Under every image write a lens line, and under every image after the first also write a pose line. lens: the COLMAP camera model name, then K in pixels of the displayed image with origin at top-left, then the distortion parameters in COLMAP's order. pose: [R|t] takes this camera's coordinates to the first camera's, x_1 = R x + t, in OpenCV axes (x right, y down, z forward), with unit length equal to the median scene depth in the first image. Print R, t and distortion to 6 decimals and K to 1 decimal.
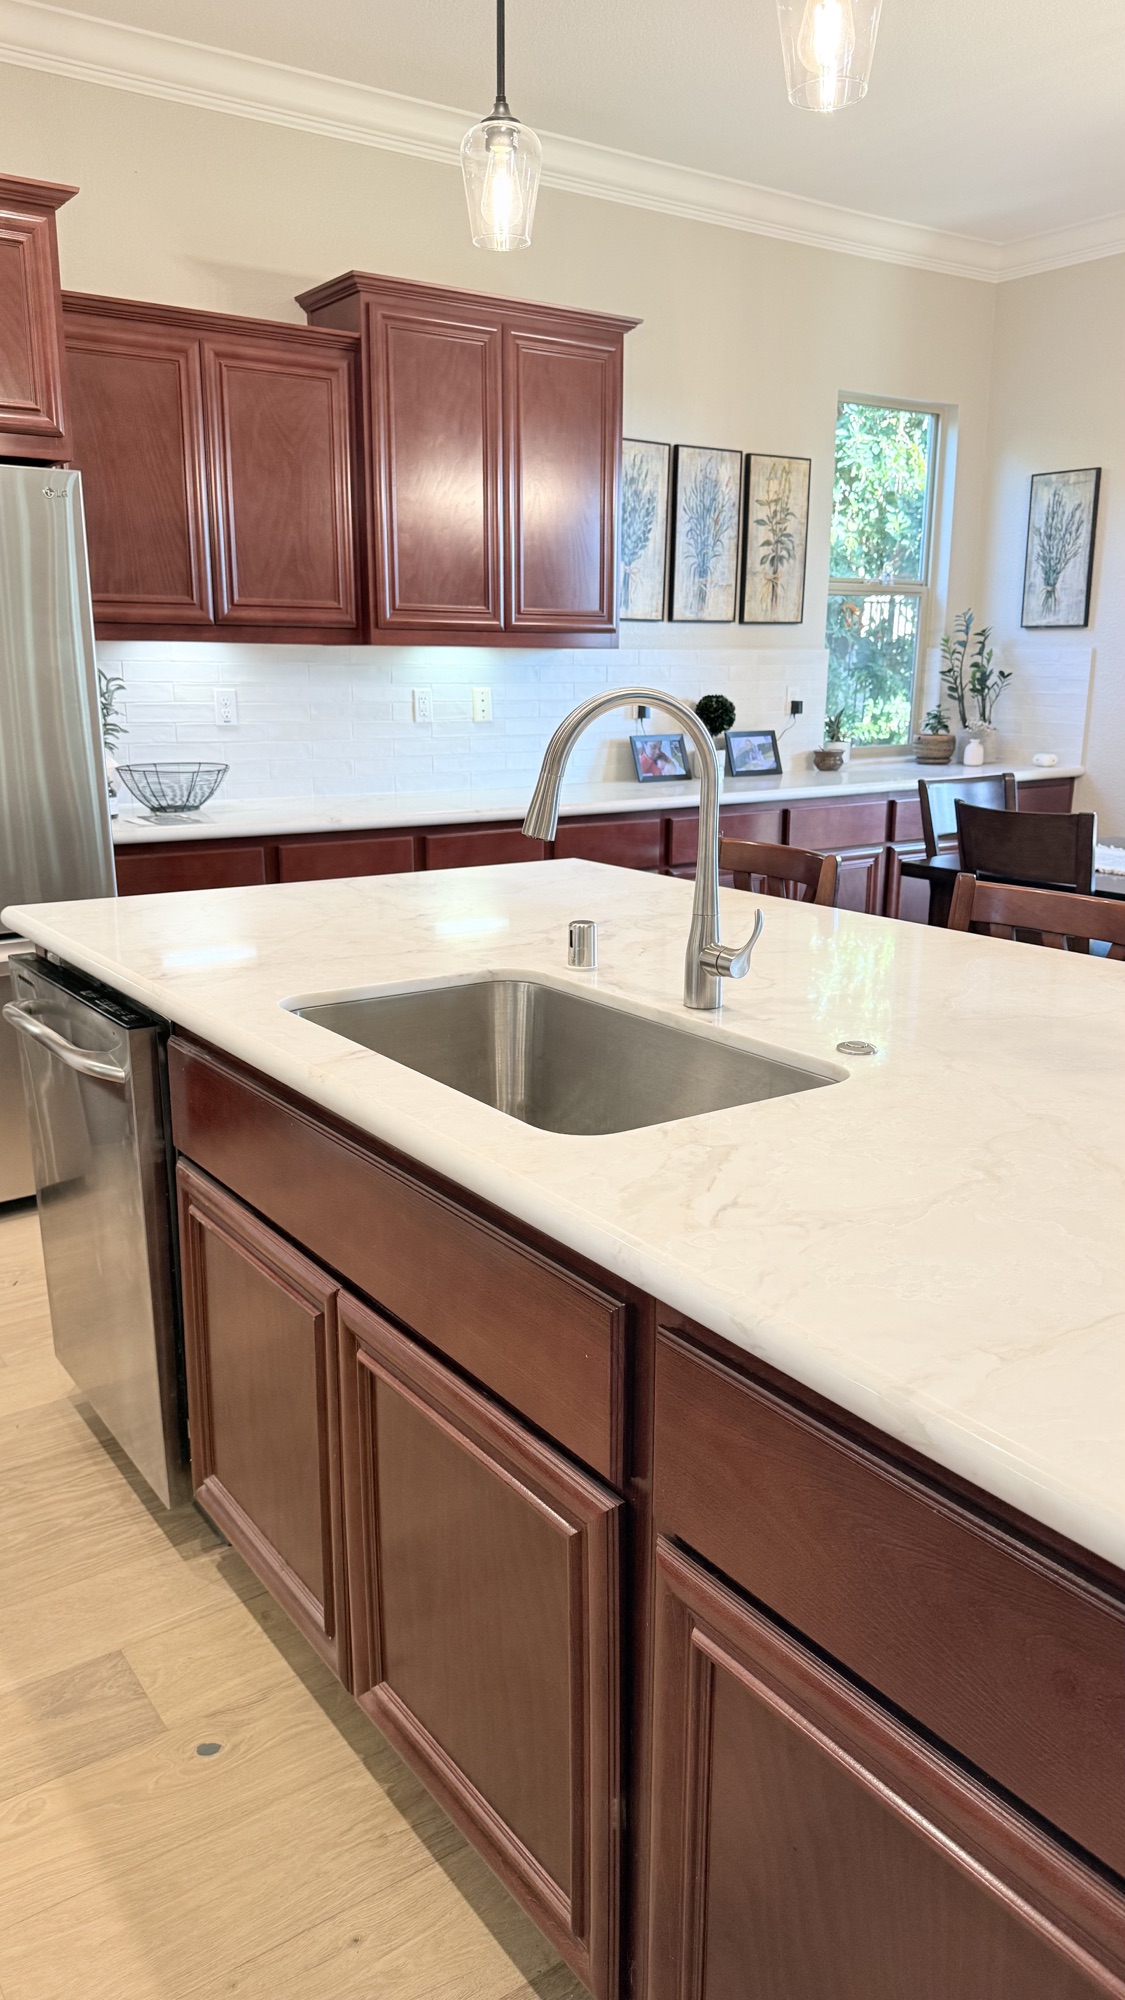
lens RADIAL K [[1420.4, 0, 576.8], [0, 1420.4, 1003.6], [0, 0, 1]] dist [0.058769, -0.070654]
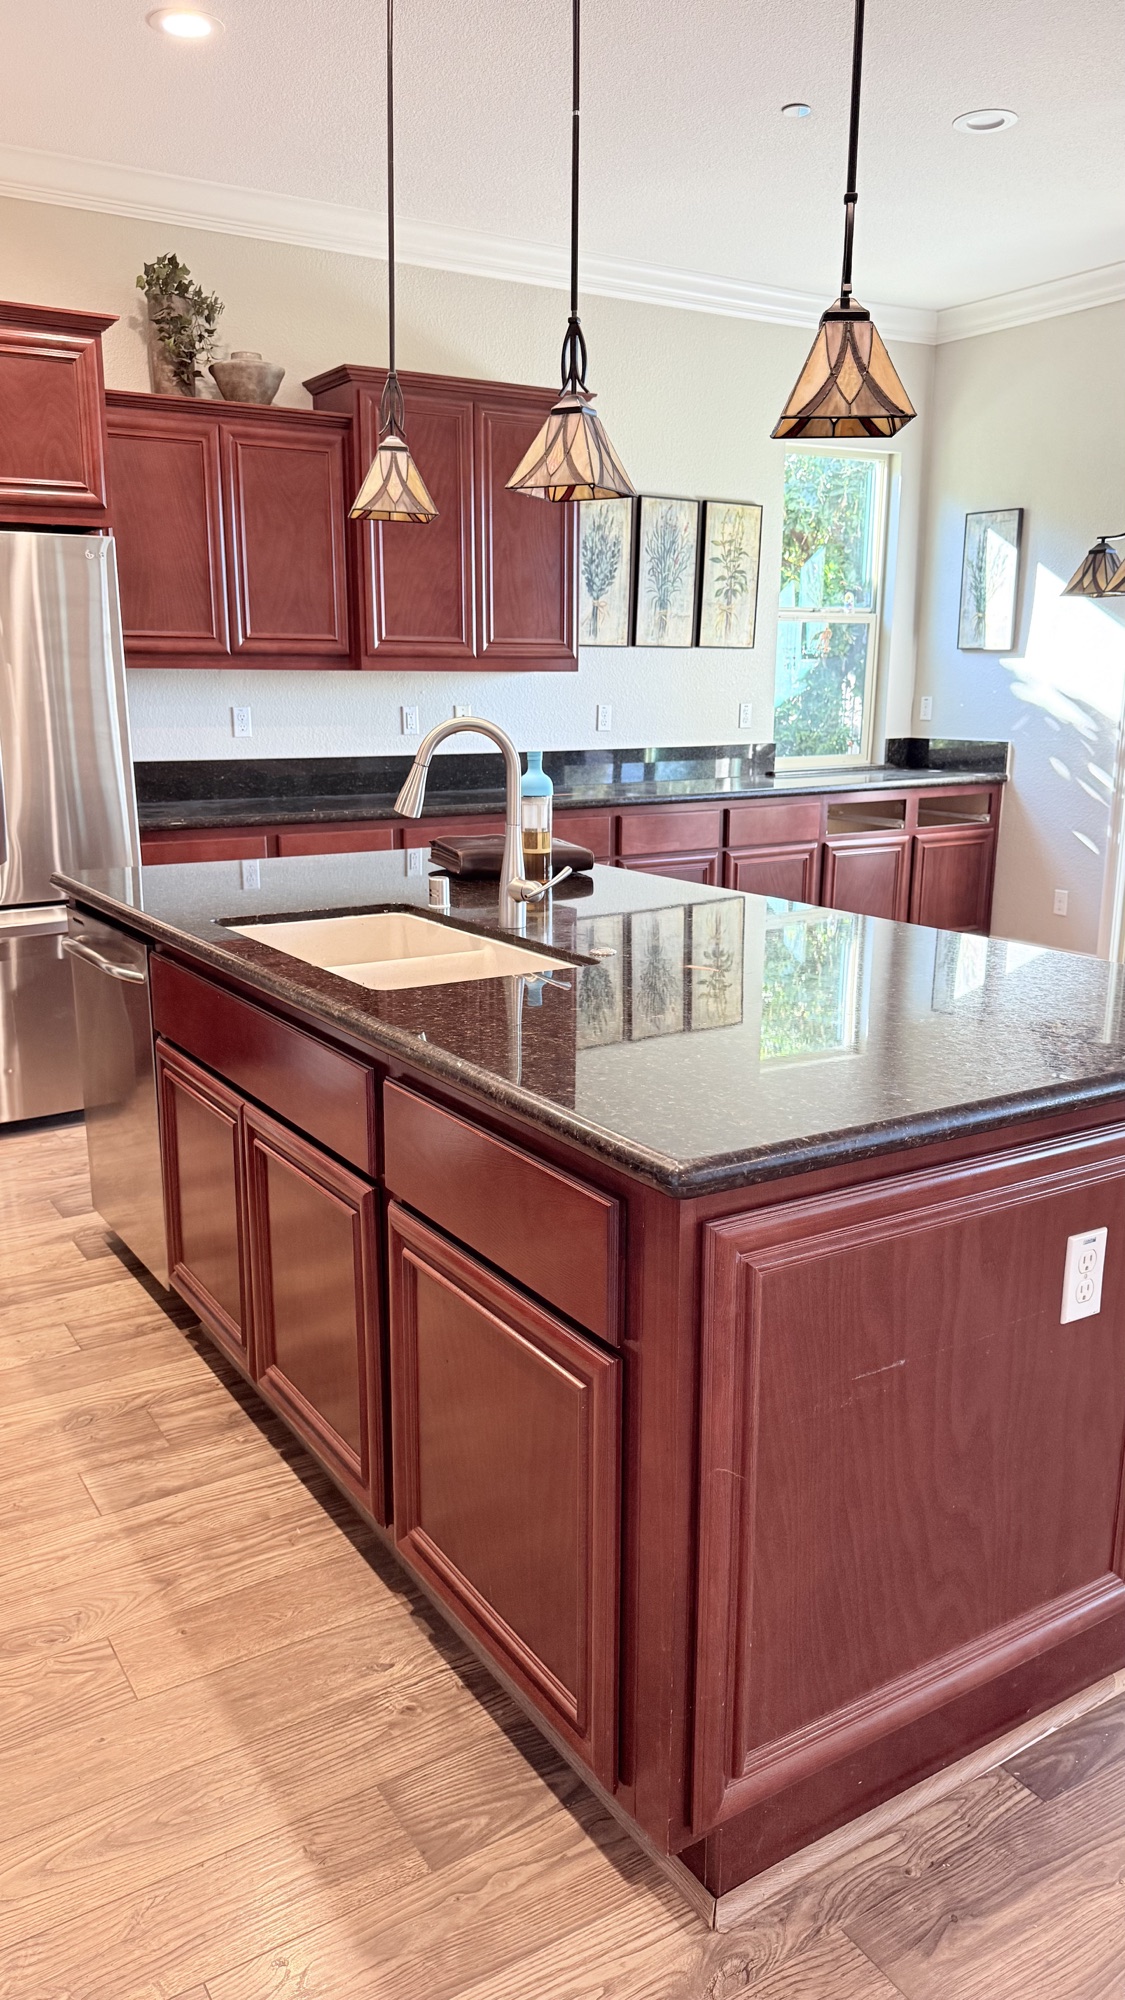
lens RADIAL K [[1420.4, 0, 558.3], [0, 1420.4, 1009.1], [0, 0, 1]] dist [0.058769, -0.070654]
pose [[0.998062, 0.009170, -0.061556, 0.097772], [-0.009689, 0.999920, -0.008137, 0.042277], [0.061476, 0.008717, 0.998070, -0.186163]]
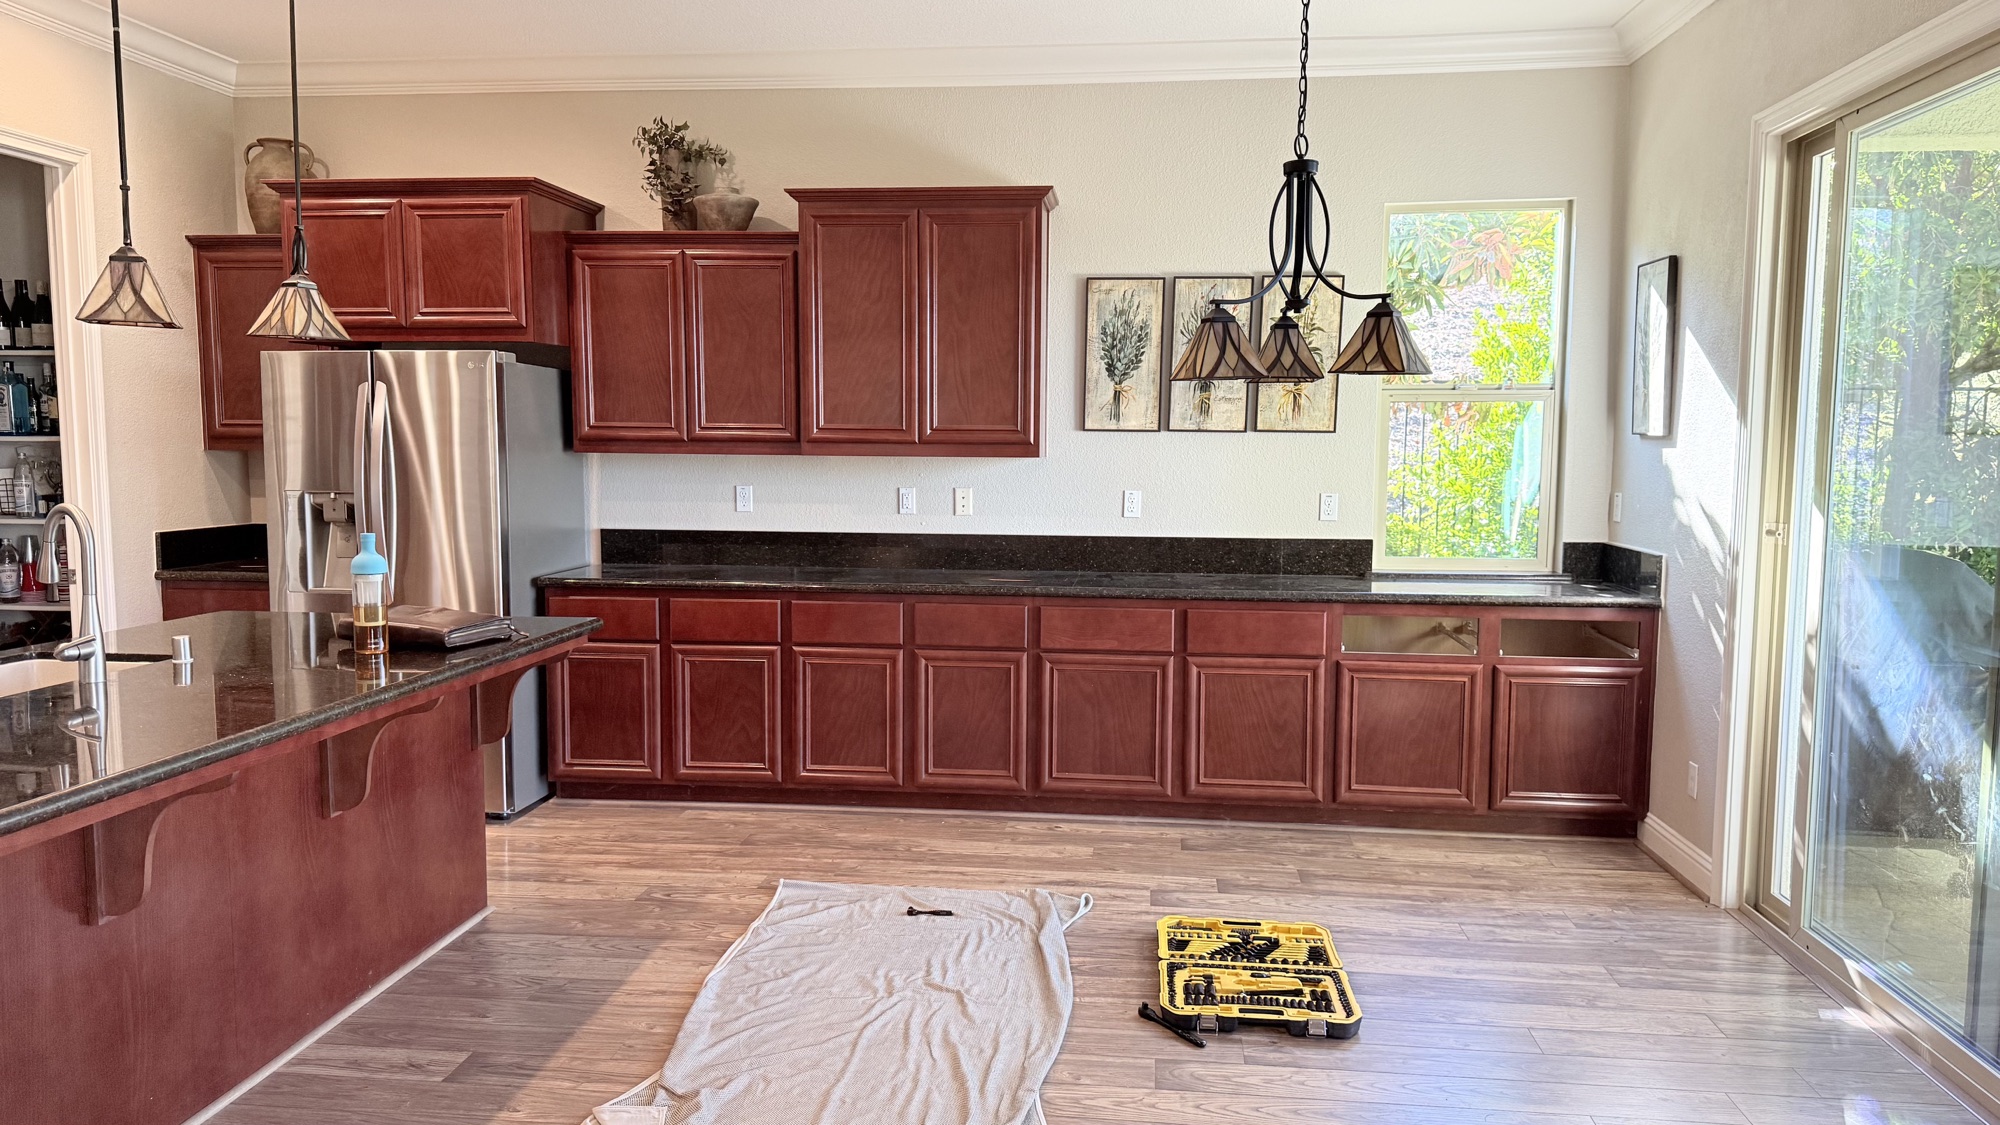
lens RADIAL K [[1420.4, 0, 989.6], [0, 1420.4, 575.4], [0, 0, 1]] dist [0.058769, -0.070654]
pose [[0.749566, 0.063706, -0.658857, 0.849237], [-0.161282, 0.982937, -0.088445, -0.055851], [0.641980, 0.172557, 0.747051, 0.159718]]
